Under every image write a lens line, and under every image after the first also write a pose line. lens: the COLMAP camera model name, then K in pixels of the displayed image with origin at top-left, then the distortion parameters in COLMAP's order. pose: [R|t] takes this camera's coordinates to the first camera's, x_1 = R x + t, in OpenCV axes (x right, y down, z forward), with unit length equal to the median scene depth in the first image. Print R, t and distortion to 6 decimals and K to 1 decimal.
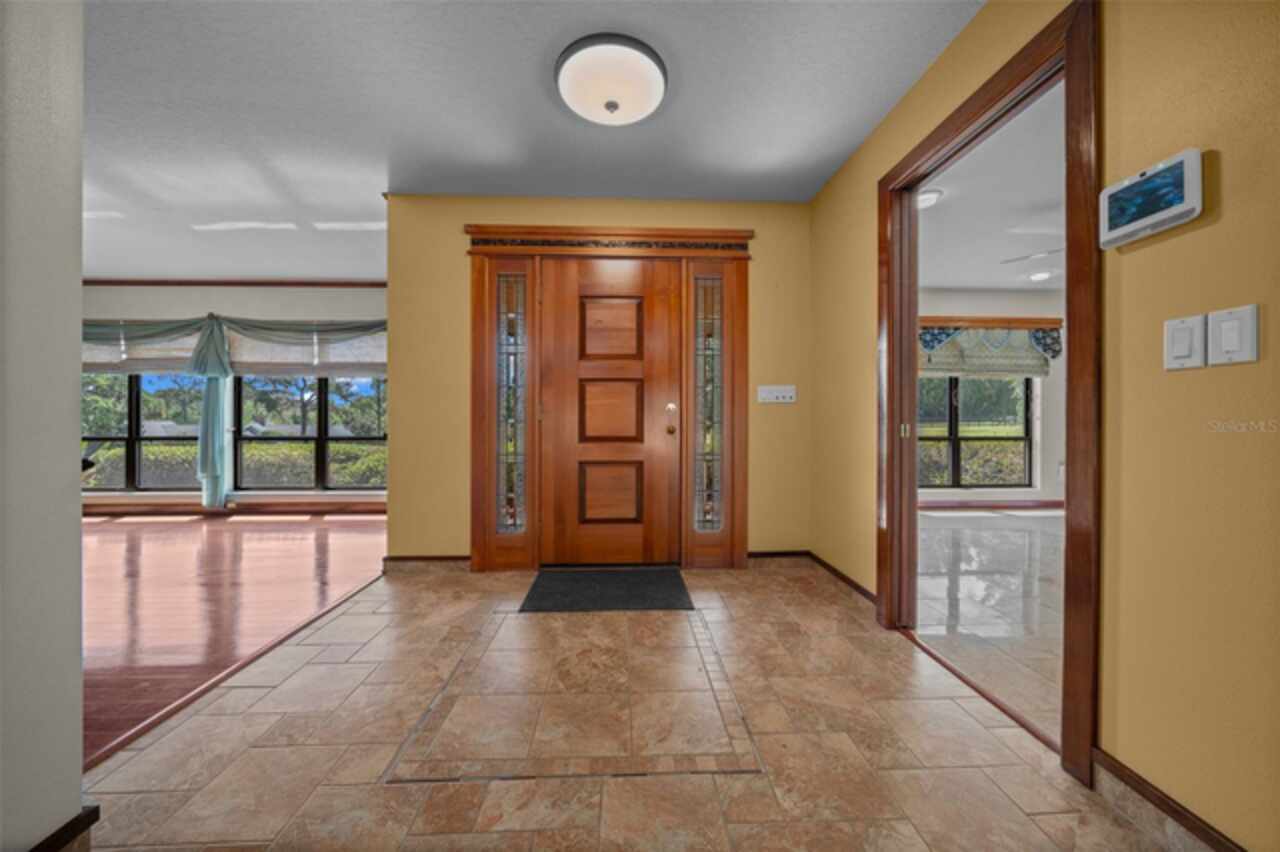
lens RADIAL K [[438.7, 0, 636.7], [0, 438.7, 419.3], [0, 0, 1]] dist [-0.001319, -0.000182]
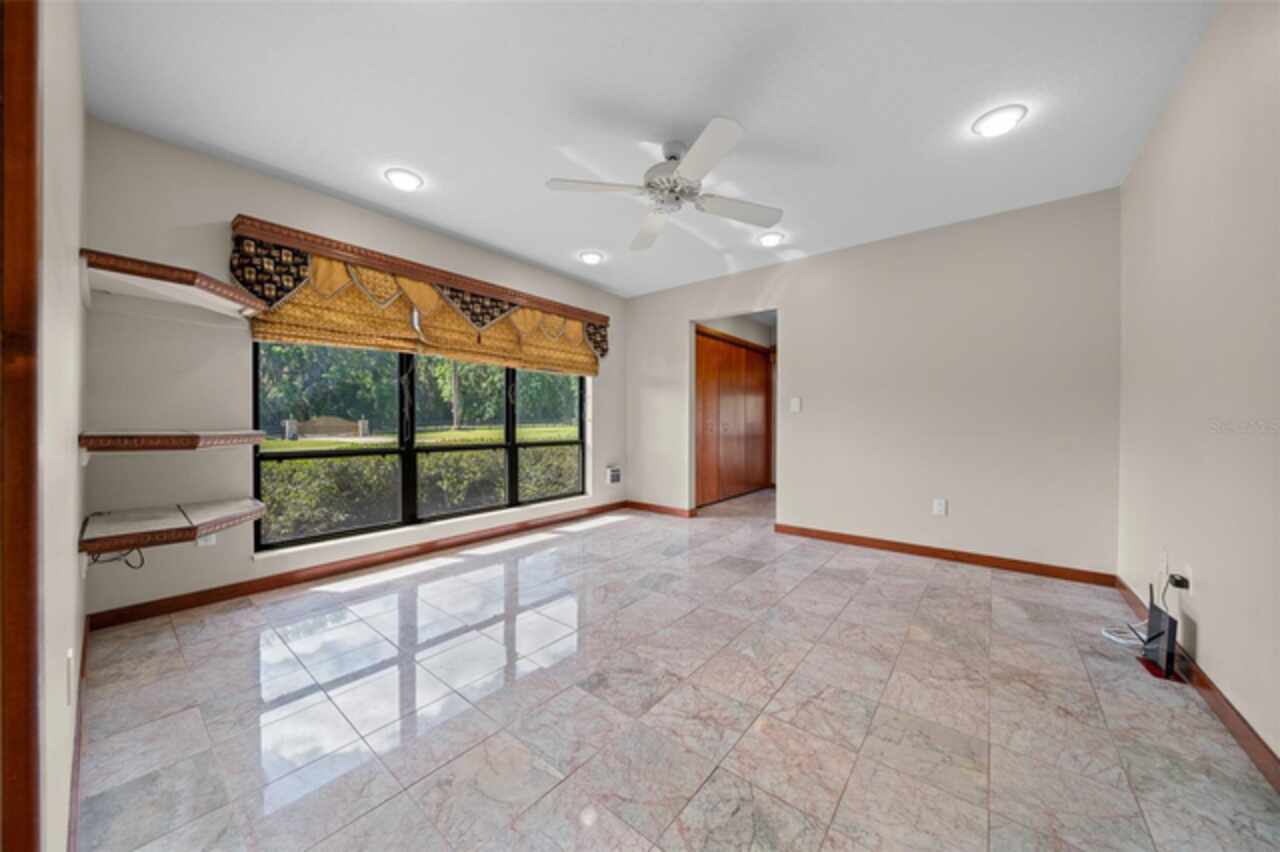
lens RADIAL K [[438.7, 0, 636.7], [0, 438.7, 419.3], [0, 0, 1]] dist [-0.001319, -0.000182]
pose [[0.662448, 0.003474, 0.749100, 0.286339], [-0.000418, 0.999991, -0.004268, -0.000386], [-0.749108, 0.002515, 0.662443, 0.310380]]
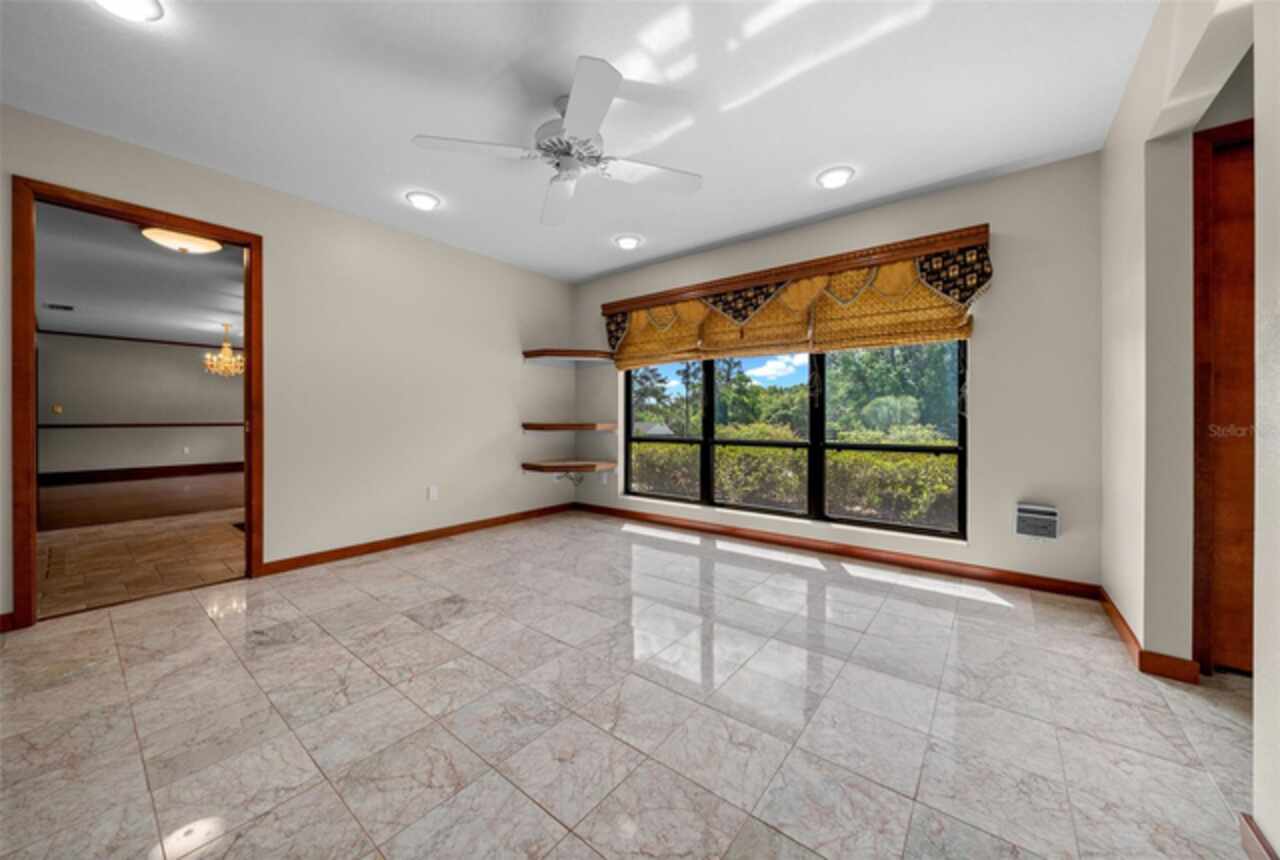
lens RADIAL K [[448.3, 0, 638.2], [0, 448.3, 419.7], [0, 0, 1]] dist [-0.000238, 0.000465]
pose [[0.761831, -0.000274, -0.647776, 0.986140], [0.003710, 0.999985, 0.003939, 0.000940], [0.647765, -0.005404, 0.761821, 0.314448]]
